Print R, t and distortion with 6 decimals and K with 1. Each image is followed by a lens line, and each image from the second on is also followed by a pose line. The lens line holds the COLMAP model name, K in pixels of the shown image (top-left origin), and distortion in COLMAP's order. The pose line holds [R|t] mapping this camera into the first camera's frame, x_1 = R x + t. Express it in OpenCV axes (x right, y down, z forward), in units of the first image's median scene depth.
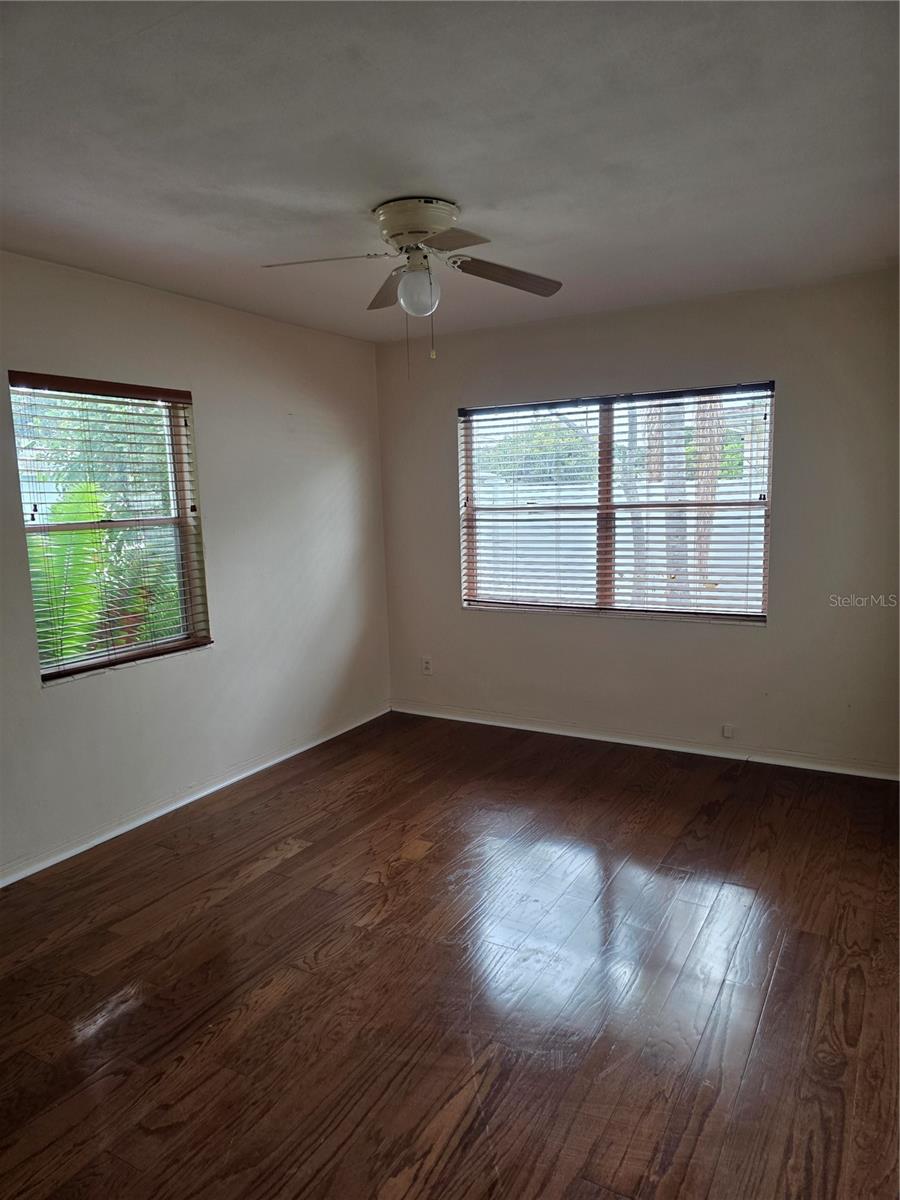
lens RADIAL K [[809.7, 0, 450.0], [0, 809.7, 609.1], [0, 0, 1]] dist [0.058635, -0.029666]
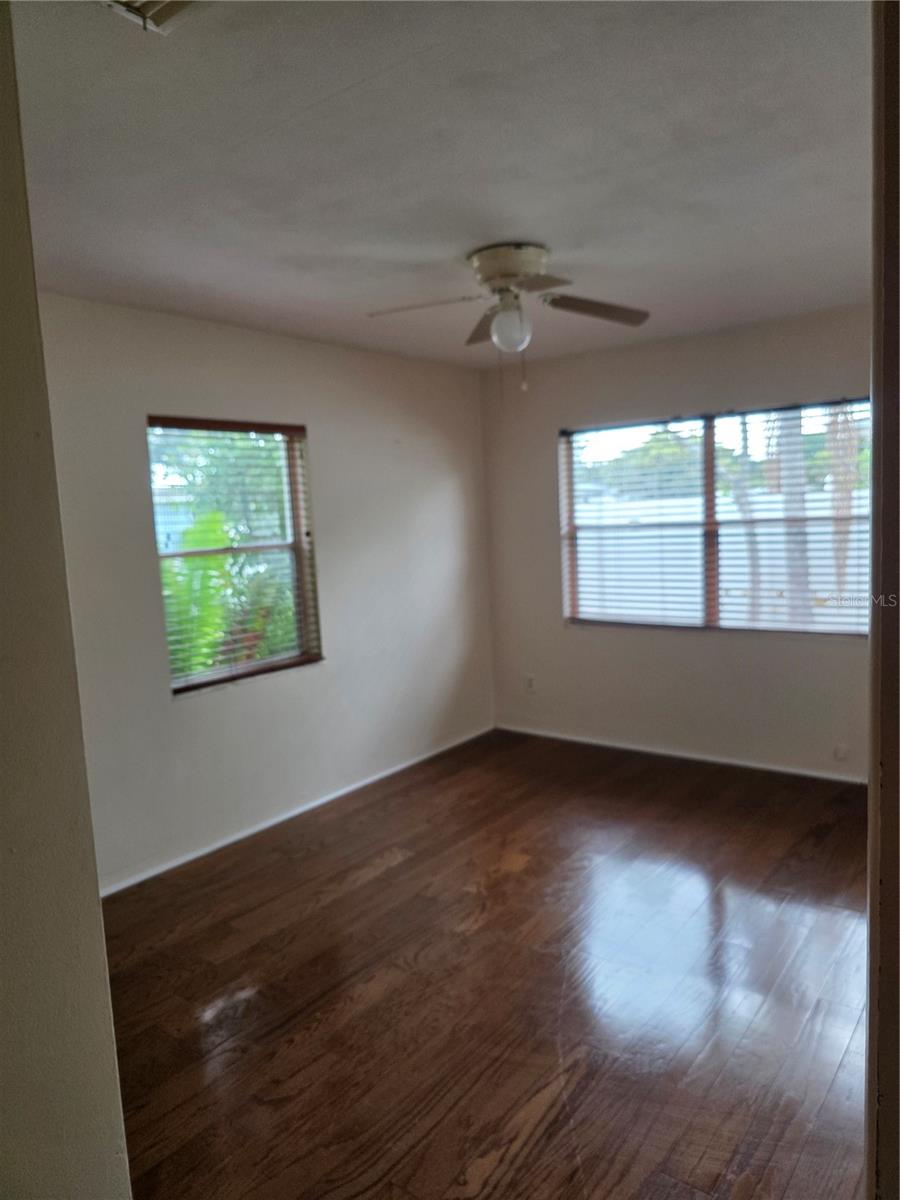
lens RADIAL K [[809.7, 0, 455.9], [0, 809.7, 595.5], [0, 0, 1]] dist [0.058635, -0.029666]
pose [[0.991941, -0.009011, -0.126378, 0.019156], [0.004022, 0.999205, -0.039673, 0.000814], [0.126635, 0.038845, 0.991188, -0.043178]]
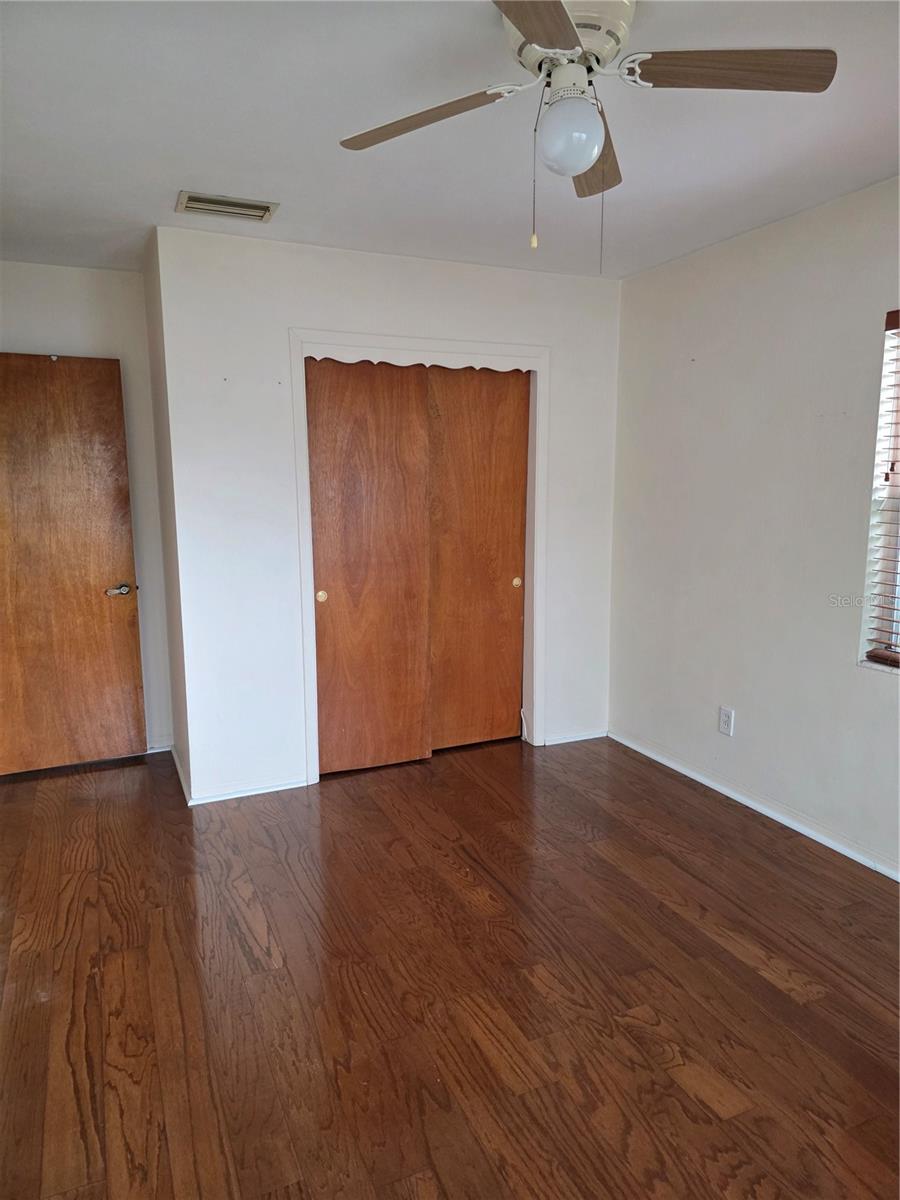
lens RADIAL K [[809.7, 0, 463.5], [0, 809.7, 595.6], [0, 0, 1]] dist [0.058635, -0.029666]
pose [[-0.586143, 0.147059, -0.796750, 0.500101], [-0.090073, 0.965466, 0.244463, -0.170074], [0.805185, 0.215056, -0.552655, 1.190641]]
